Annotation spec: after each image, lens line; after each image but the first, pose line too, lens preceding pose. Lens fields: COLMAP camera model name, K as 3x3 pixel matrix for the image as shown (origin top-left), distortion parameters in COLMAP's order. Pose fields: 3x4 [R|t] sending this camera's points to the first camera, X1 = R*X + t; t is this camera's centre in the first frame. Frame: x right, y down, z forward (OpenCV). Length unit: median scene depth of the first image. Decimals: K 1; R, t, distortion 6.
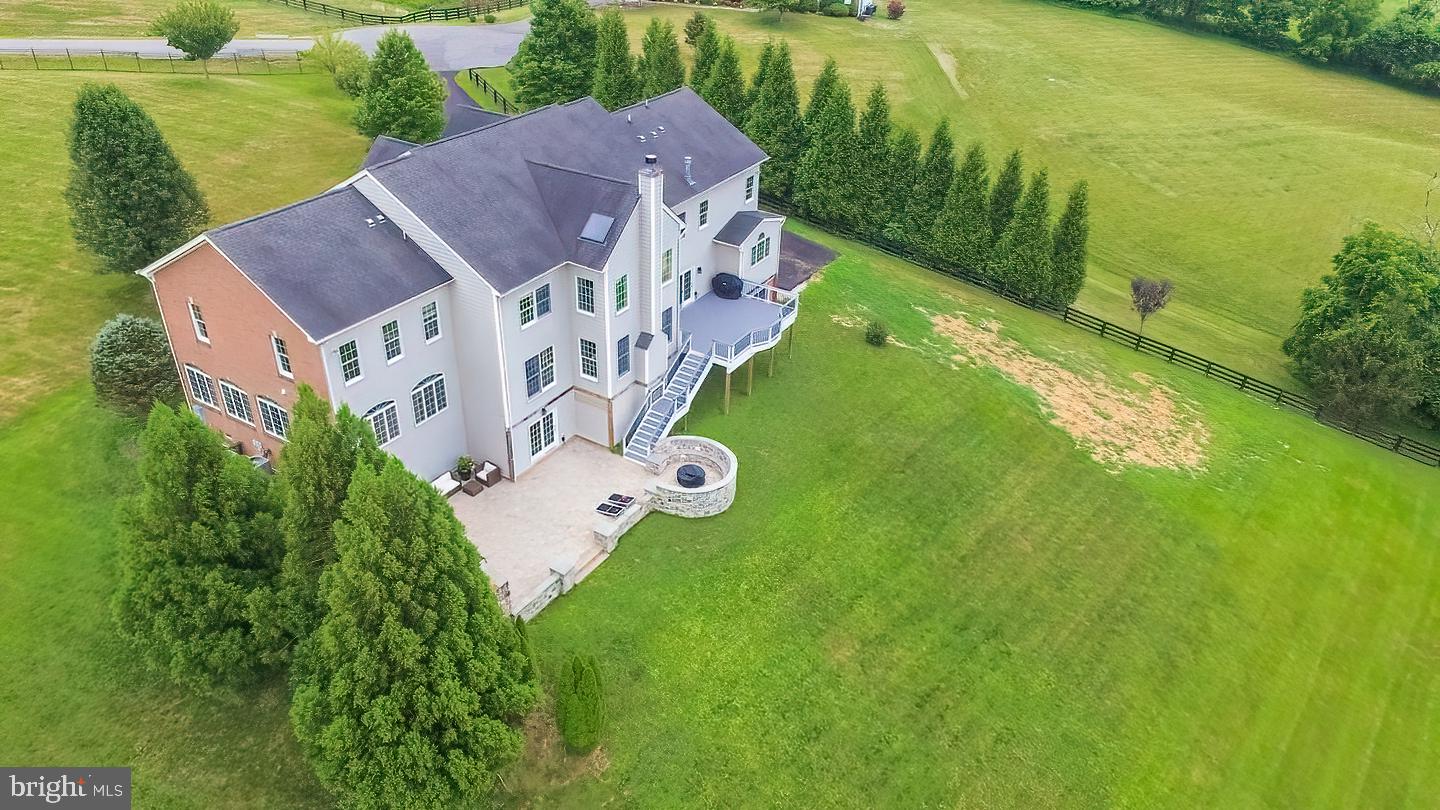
lens RADIAL K [[938.8, 0, 720.0], [0, 938.8, 405.0], [0, 0, 1]] dist [-0.003192, 0.000050]
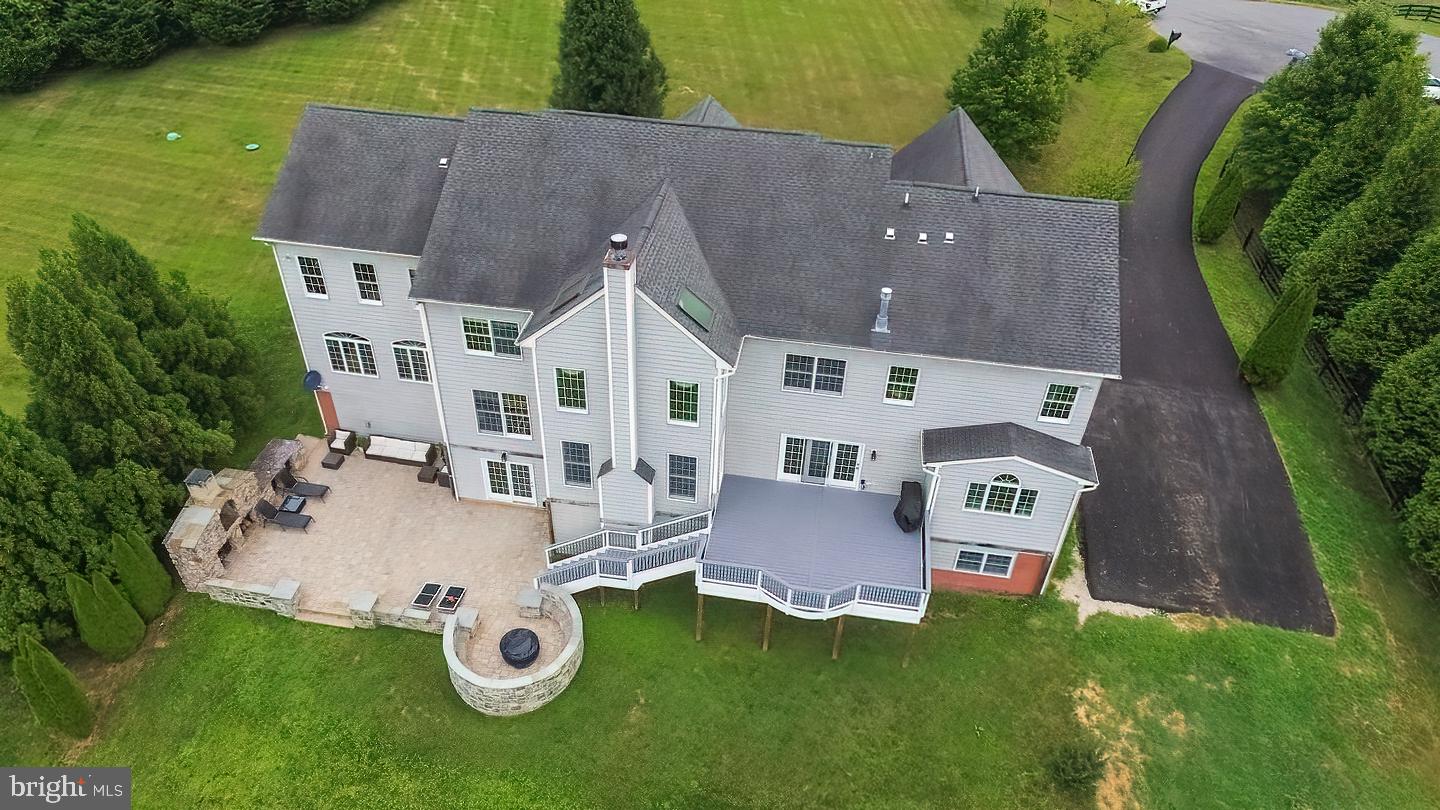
lens RADIAL K [[938.8, 0, 720.0], [0, 938.8, 405.0], [0, 0, 1]] dist [-0.003192, 0.000050]
pose [[0.392619, 0.551576, -0.735945, 0.404601], [-0.508033, 0.797105, 0.326384, -0.342180], [0.766650, 0.245740, 0.593177, 0.566033]]
